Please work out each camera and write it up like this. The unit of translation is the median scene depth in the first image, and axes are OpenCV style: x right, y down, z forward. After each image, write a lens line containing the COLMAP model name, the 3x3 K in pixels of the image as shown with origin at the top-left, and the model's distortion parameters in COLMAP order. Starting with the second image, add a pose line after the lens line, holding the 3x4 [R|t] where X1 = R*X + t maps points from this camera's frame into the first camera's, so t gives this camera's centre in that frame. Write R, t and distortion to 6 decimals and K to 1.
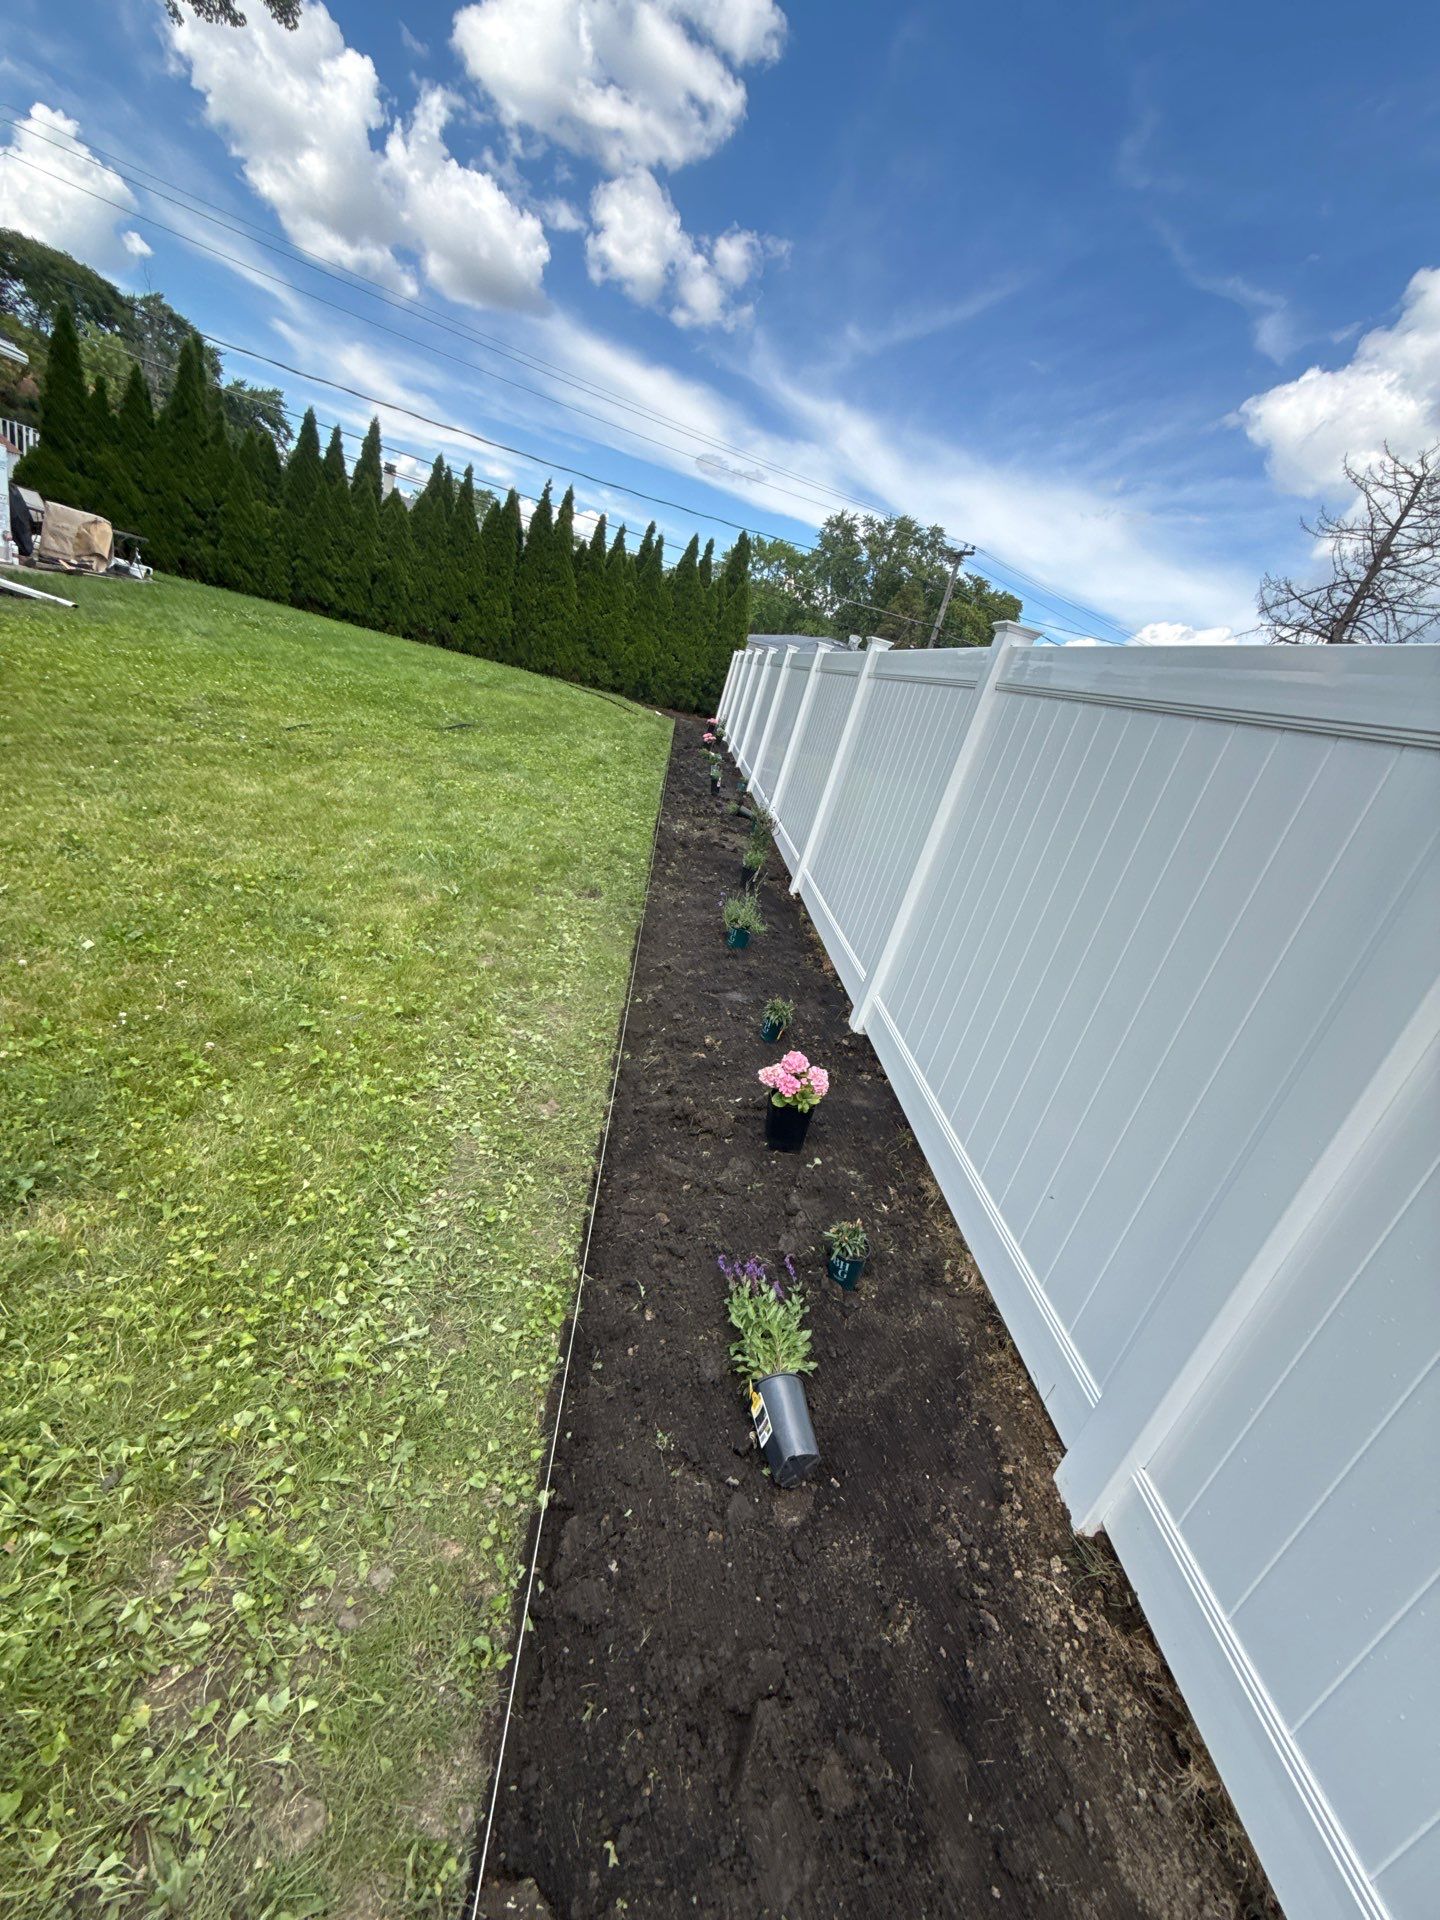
lens RADIAL K [[762.6, 0, 717.7], [0, 762.6, 955.1], [0, 0, 1]] dist [0.001257, -0.000444]
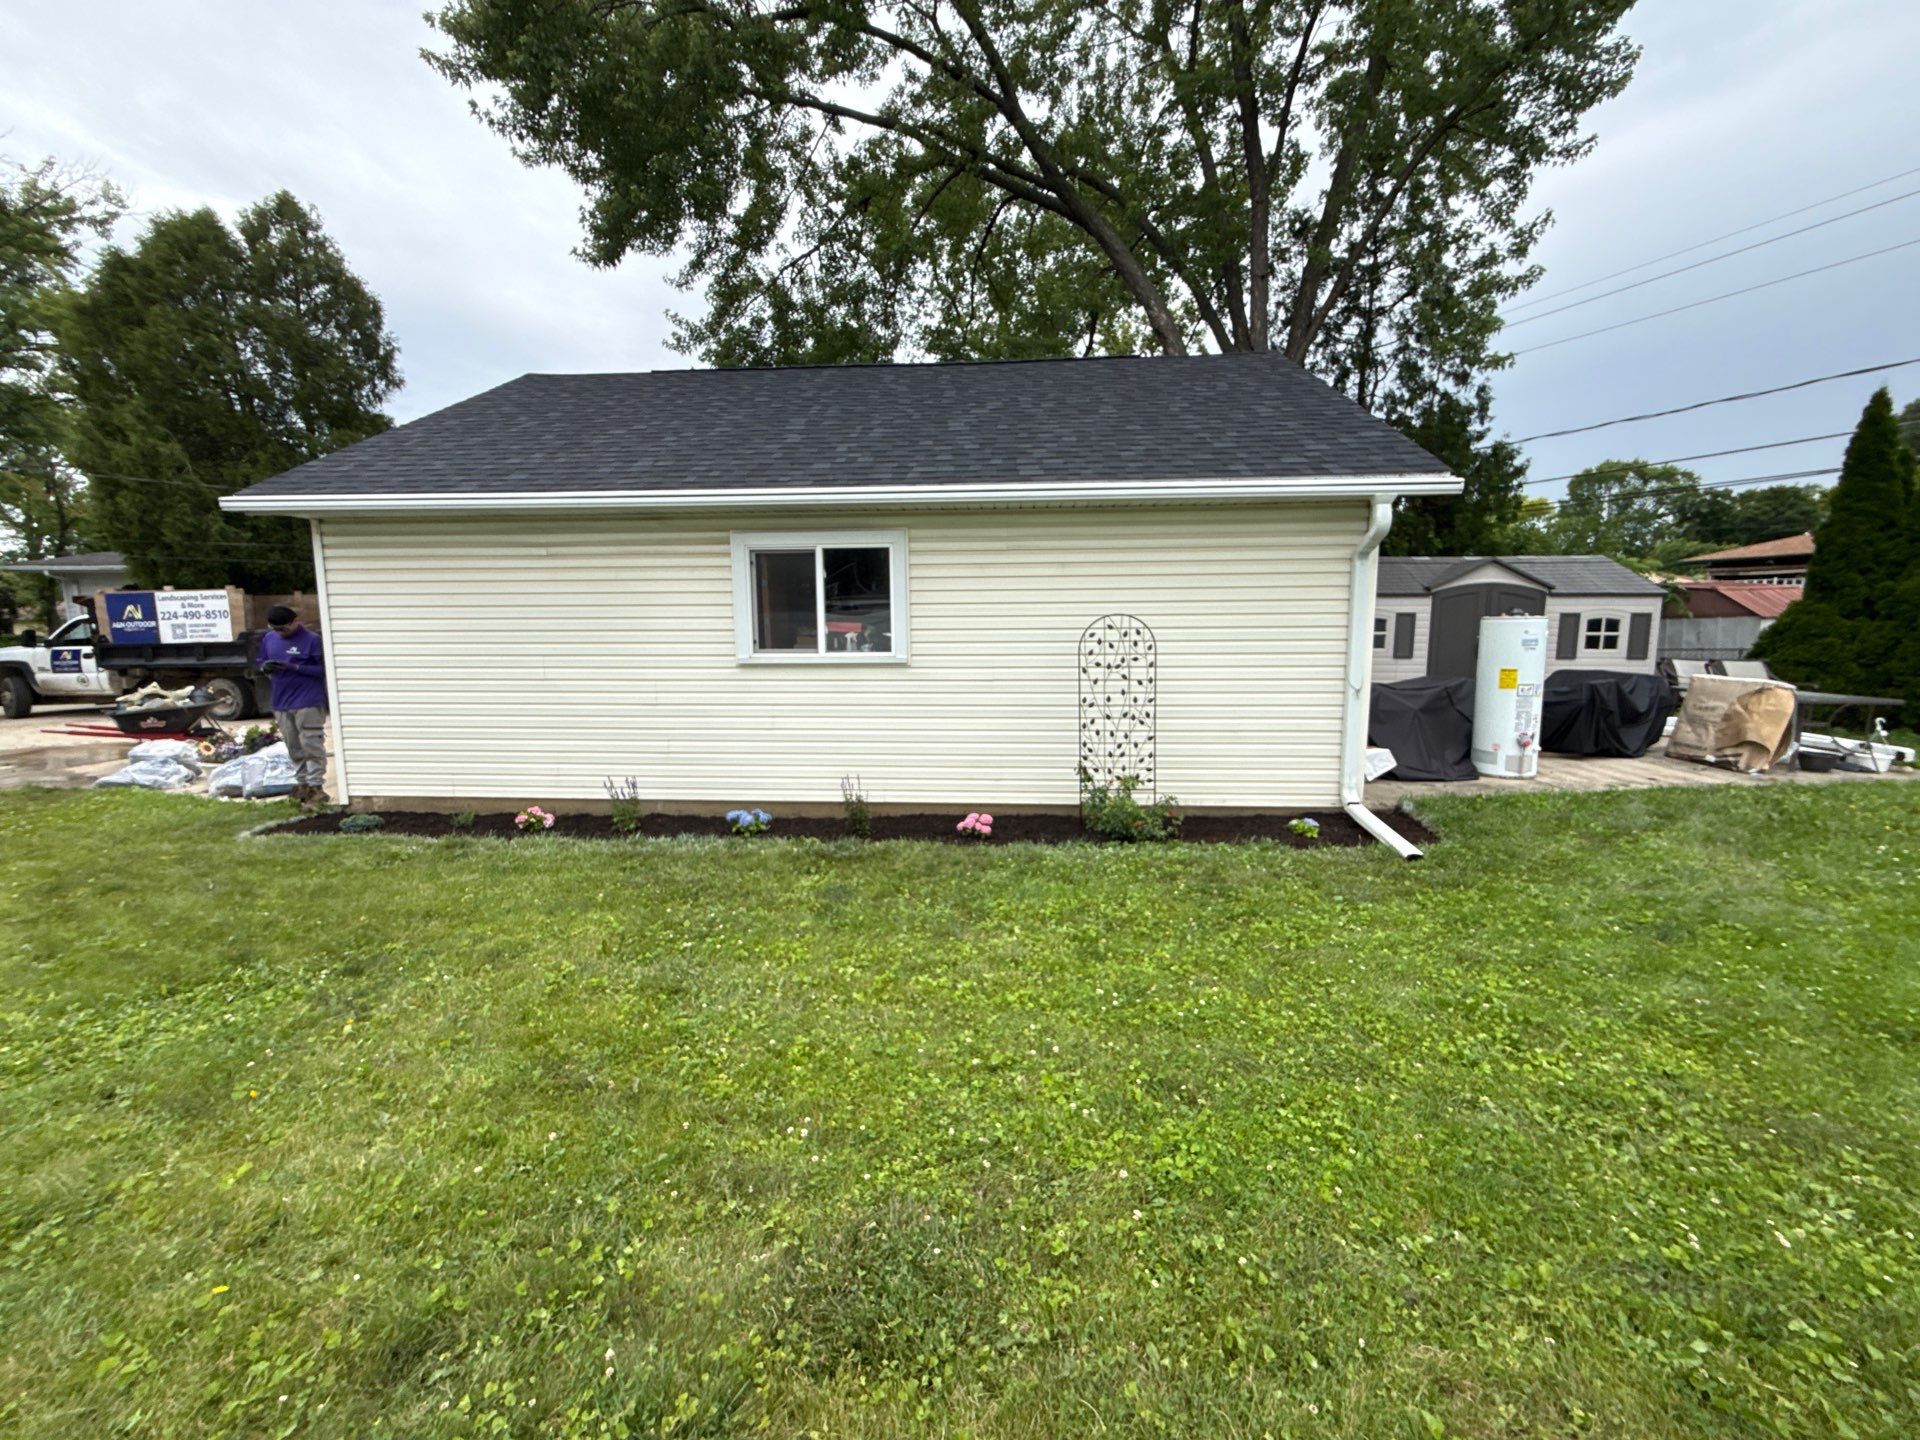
lens RADIAL K [[762.6, 0, 959.8], [0, 762.6, 716.7], [0, 0, 1]] dist [0.001257, -0.000444]
pose [[-0.104571, -0.145620, -0.983799, -0.123872], [-0.369232, 0.924203, -0.097553, -0.175207], [0.923435, 0.353048, -0.150412, 0.347113]]
